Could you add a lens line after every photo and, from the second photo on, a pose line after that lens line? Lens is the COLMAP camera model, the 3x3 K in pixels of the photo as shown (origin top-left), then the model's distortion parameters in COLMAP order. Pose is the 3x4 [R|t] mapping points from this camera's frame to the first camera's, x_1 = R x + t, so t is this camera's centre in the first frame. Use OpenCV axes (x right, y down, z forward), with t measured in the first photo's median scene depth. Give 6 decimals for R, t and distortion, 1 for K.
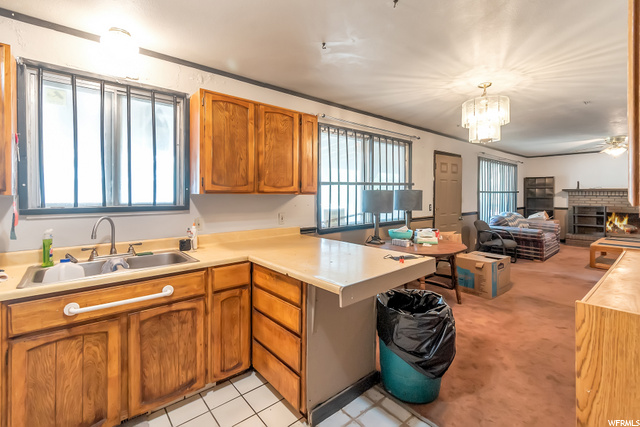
lens RADIAL K [[284.3, 0, 320.5], [0, 284.3, 197.4], [0, 0, 1]] dist [-0.002823, -0.000404]
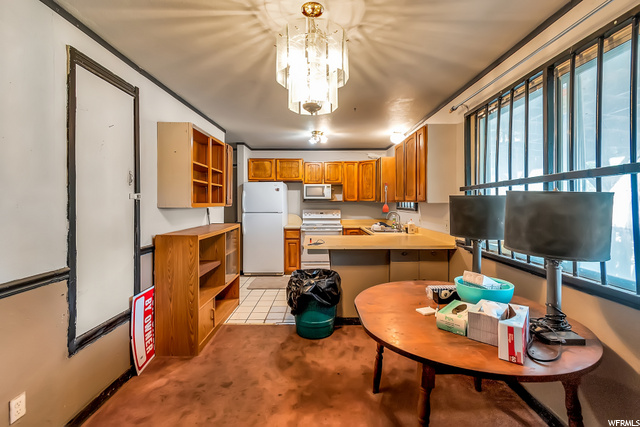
lens RADIAL K [[284.3, 0, 320.1], [0, 284.3, 204.5], [0, 0, 1]] dist [-0.002823, -0.000404]
pose [[-0.639804, 0.008068, -0.768496, 0.737571], [-0.007759, 0.999826, 0.016956, -0.013899], [0.768499, 0.016811, -0.639630, 1.008416]]
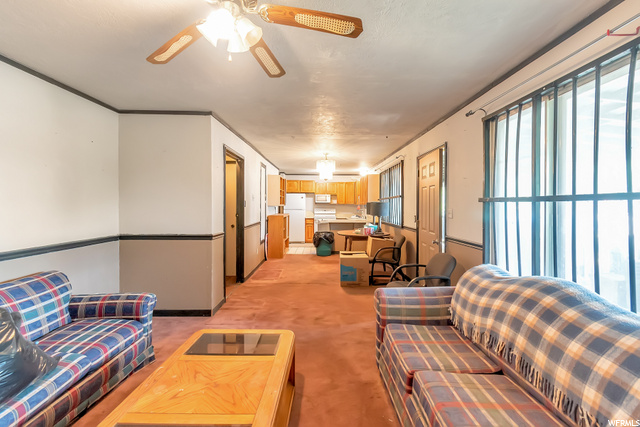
lens RADIAL K [[284.3, 0, 322.4], [0, 284.3, 206.6], [0, 0, 1]] dist [-0.002823, -0.000404]
pose [[-0.629868, 0.003994, -0.776692, 1.704801], [-0.013661, 0.999775, 0.016219, -0.023419], [0.776582, 0.020826, -0.629672, 1.745563]]
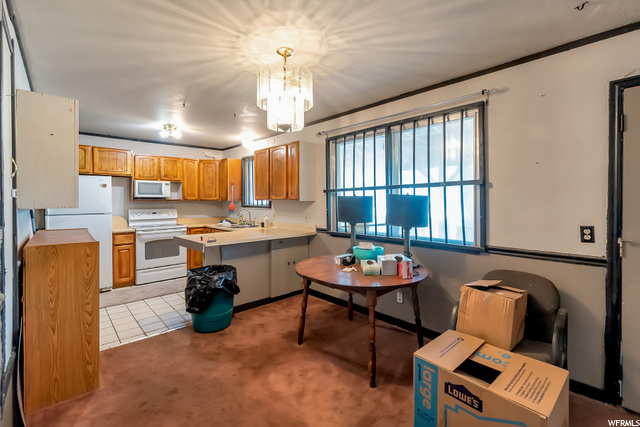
lens RADIAL K [[284.3, 0, 319.9], [0, 284.3, 201.9], [0, 0, 1]] dist [-0.002823, -0.000404]
pose [[0.041110, 0.007321, -0.999128, 0.963352], [-0.008341, 0.999941, 0.006984, -0.011584], [0.999120, 0.008047, 0.041168, 0.776182]]
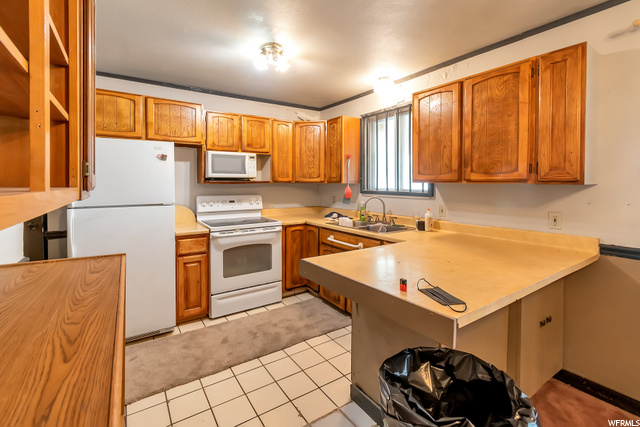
lens RADIAL K [[284.3, 0, 323.5], [0, 284.3, 187.4], [0, 0, 1]] dist [-0.002823, -0.000404]
pose [[-0.095124, 0.016339, -0.995331, 0.436027], [-0.009934, 0.999800, 0.017362, -0.005798], [0.995416, 0.011539, -0.094943, 0.409754]]
